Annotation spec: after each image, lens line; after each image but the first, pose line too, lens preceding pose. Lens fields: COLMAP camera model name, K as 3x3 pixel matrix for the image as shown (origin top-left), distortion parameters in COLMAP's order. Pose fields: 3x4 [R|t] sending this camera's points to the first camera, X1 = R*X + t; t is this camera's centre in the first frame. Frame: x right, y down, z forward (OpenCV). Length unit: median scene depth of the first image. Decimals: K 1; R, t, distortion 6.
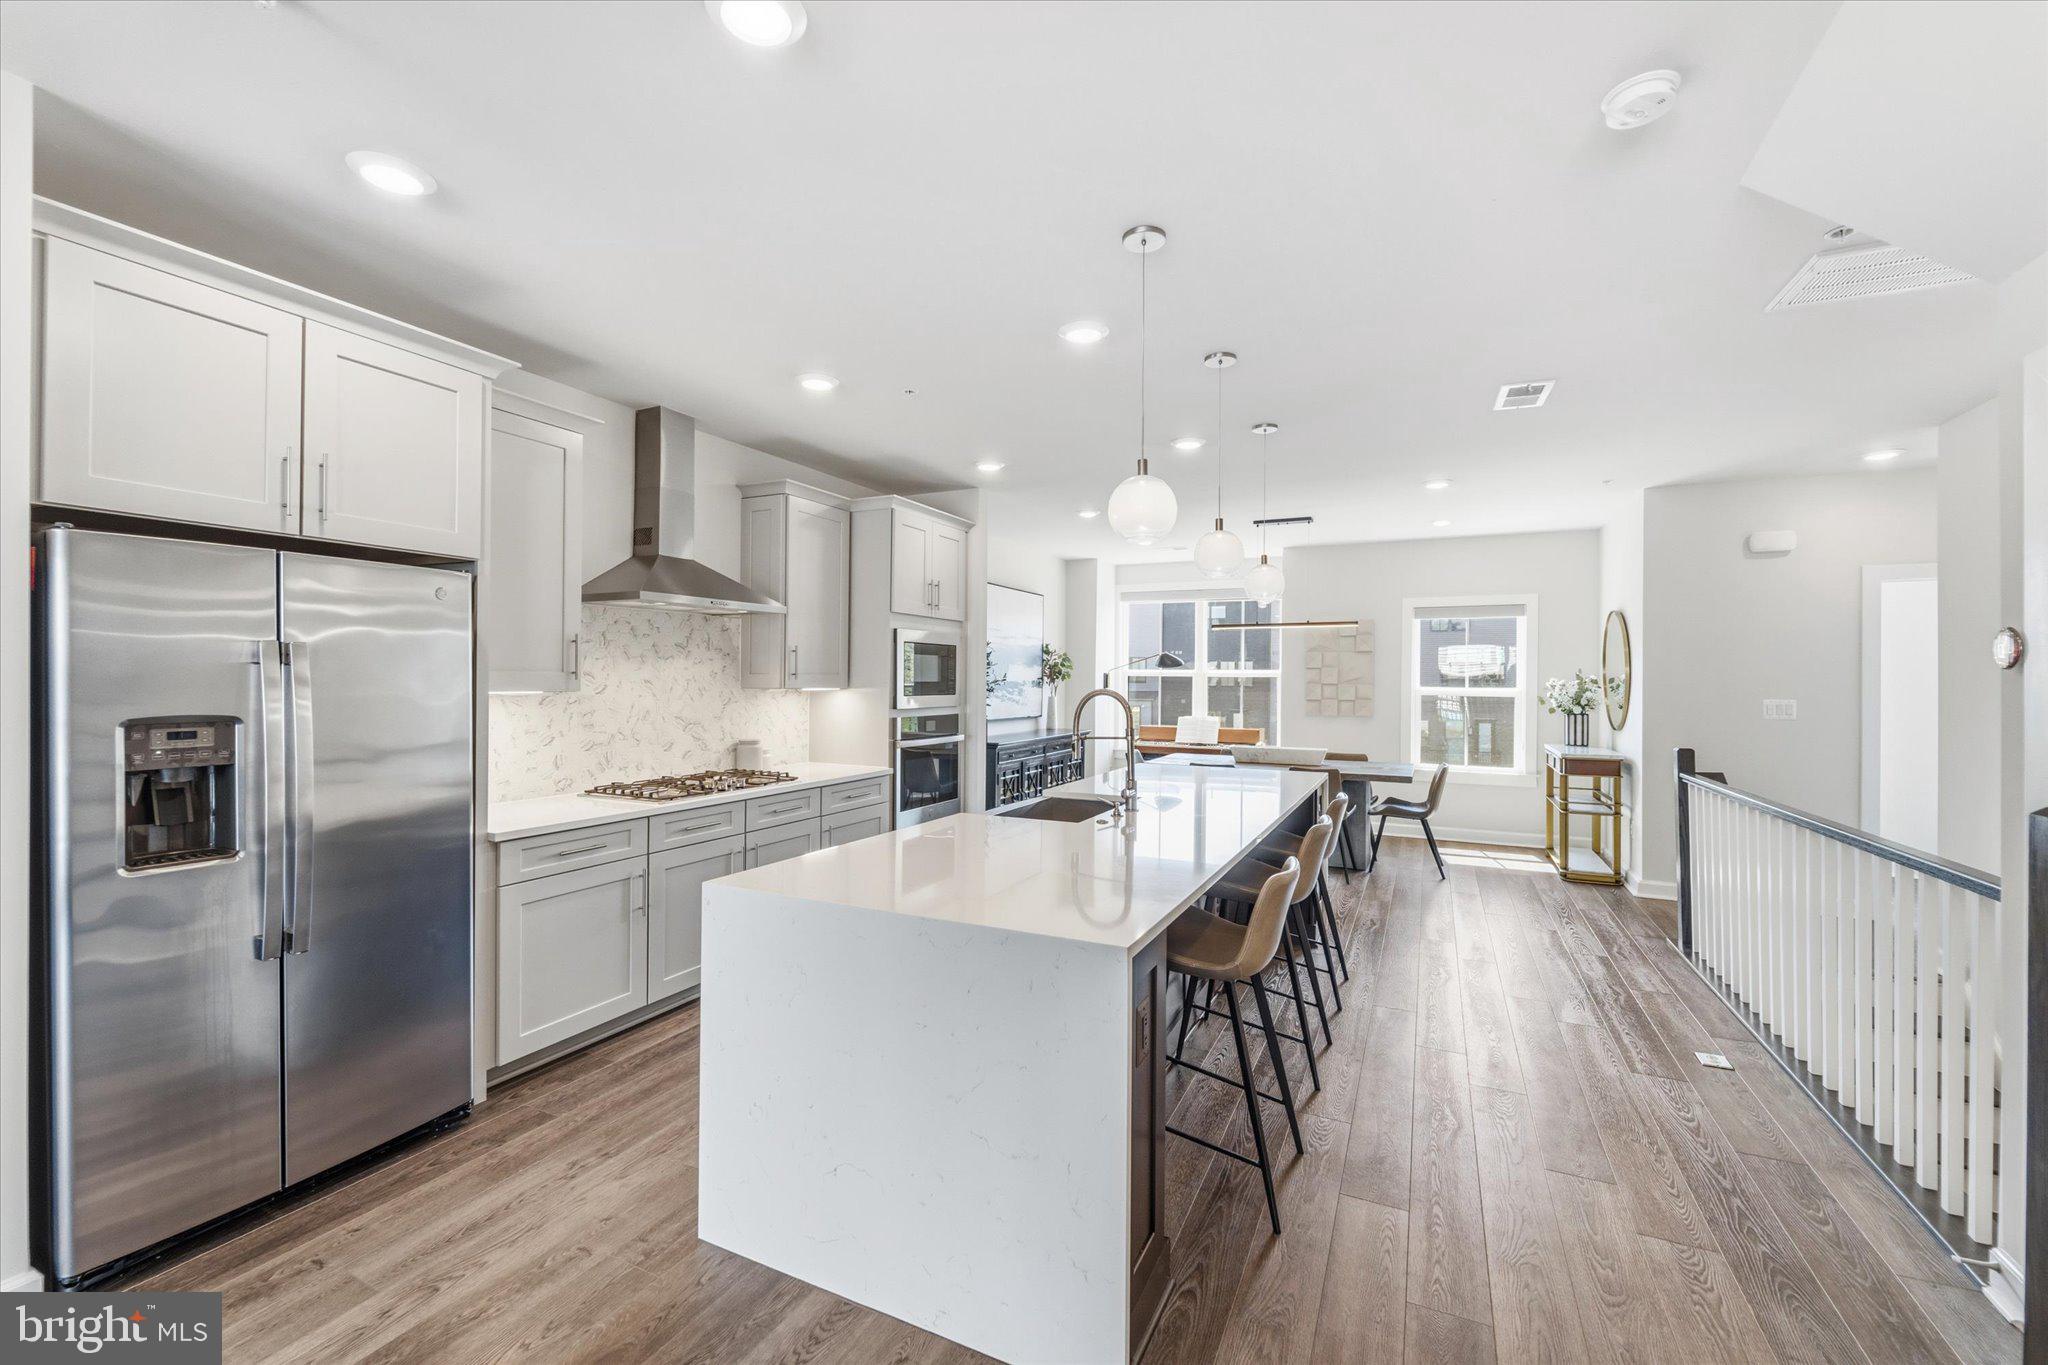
lens RADIAL K [[841.1, 0, 1009.7], [0, 841.1, 680.1], [0, 0, 1]] dist [-0.003557, -0.000193]
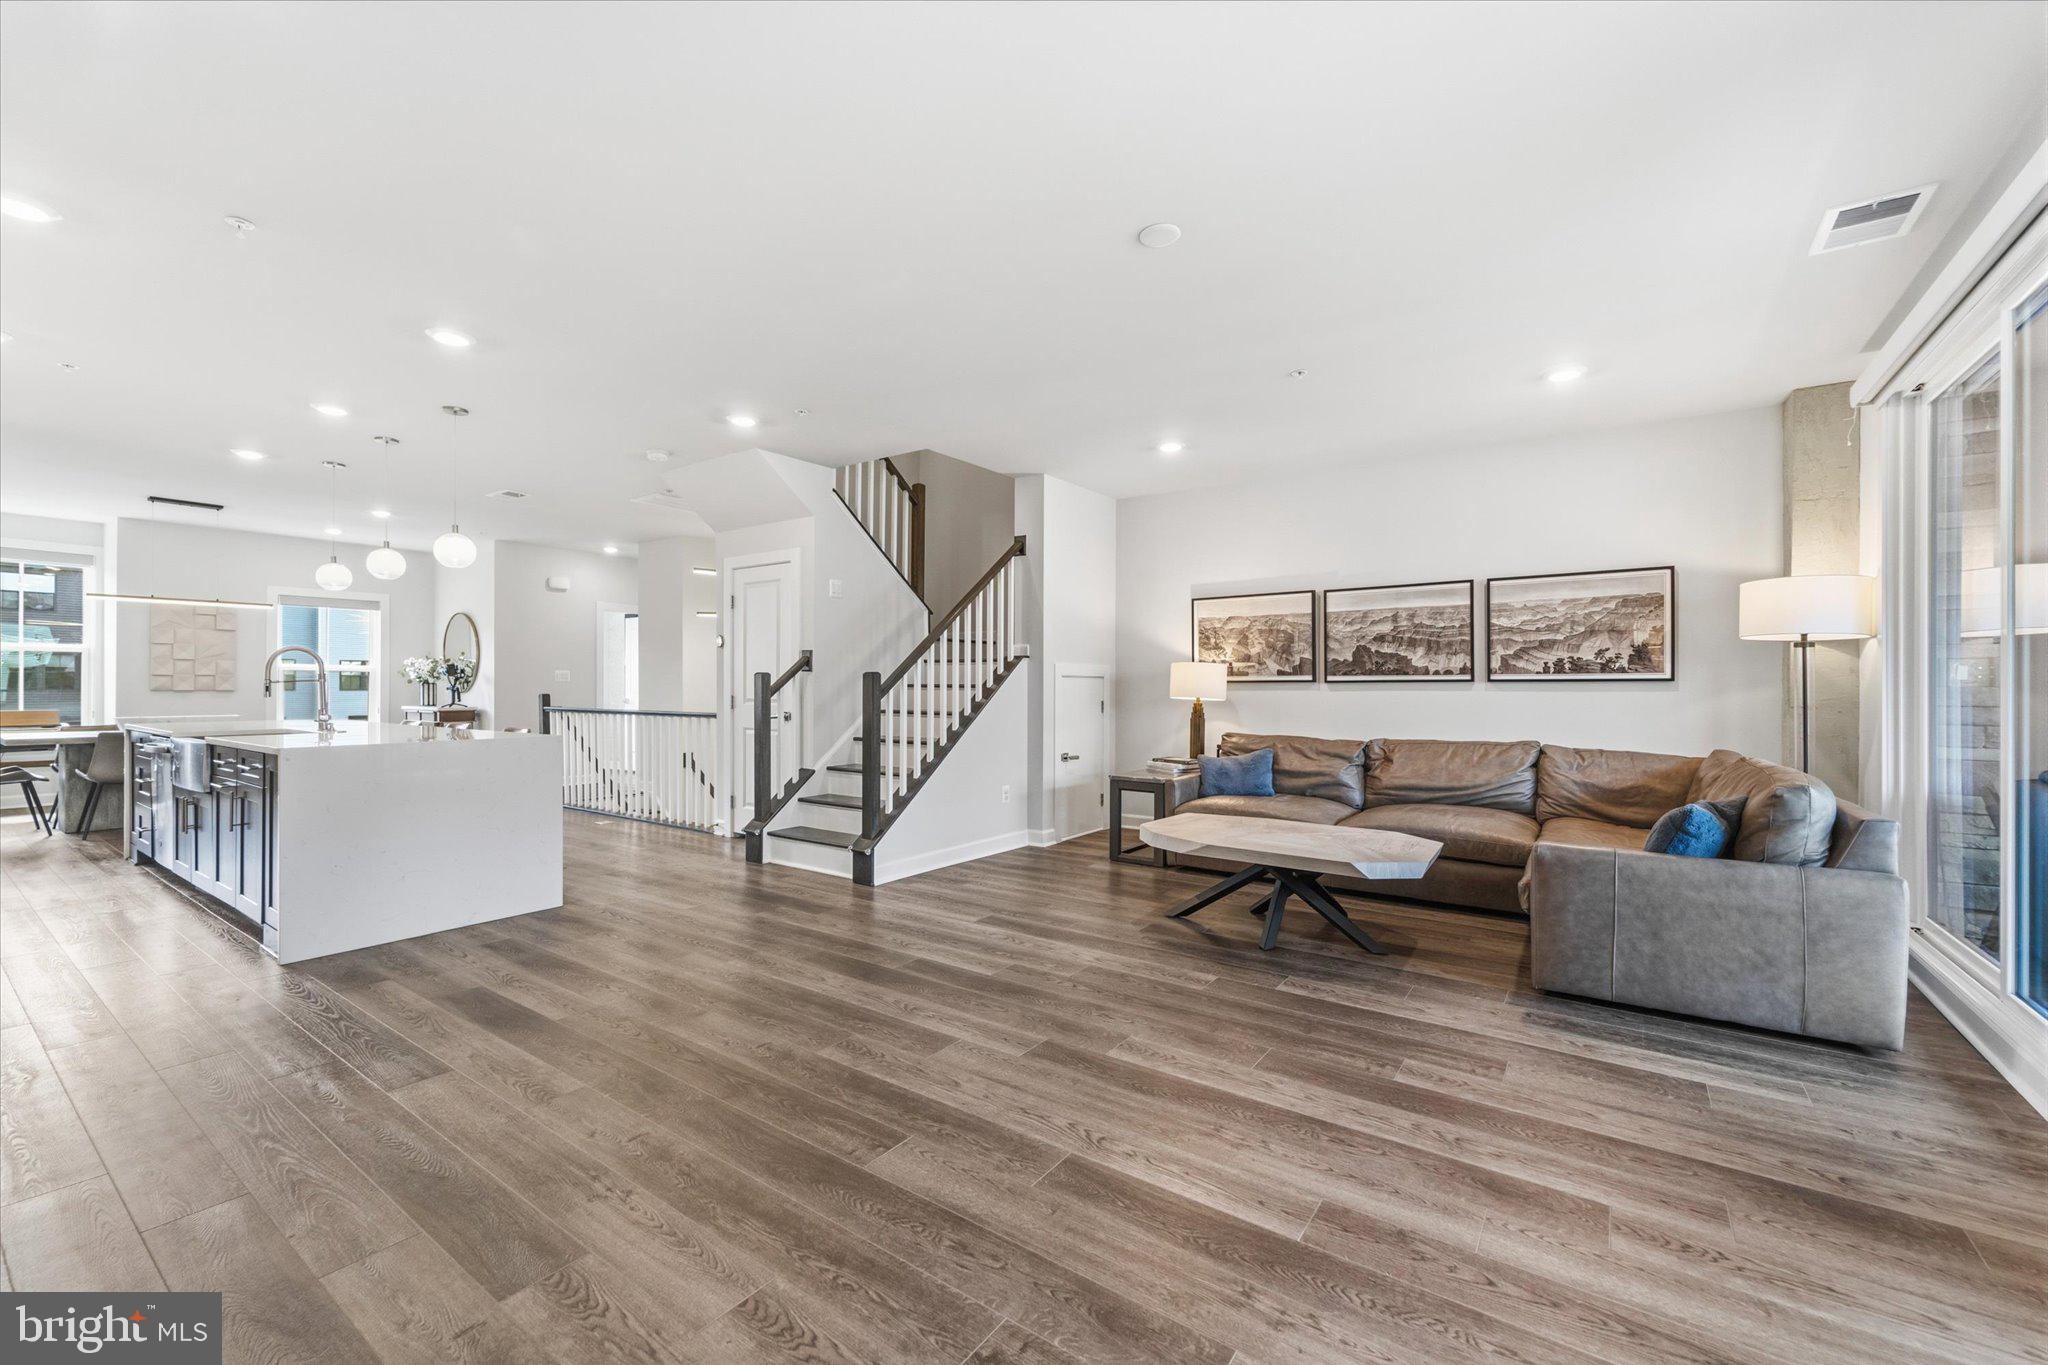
lens RADIAL K [[831.4, 0, 1029.4], [0, 831.4, 692.3], [0, 0, 1]] dist [-0.000610, -0.000531]
pose [[0.156175, -0.010477, 0.987674, -0.624873], [-0.004389, 0.999927, 0.011301, 0.039823], [-0.987720, -0.006100, 0.156117, -0.251298]]
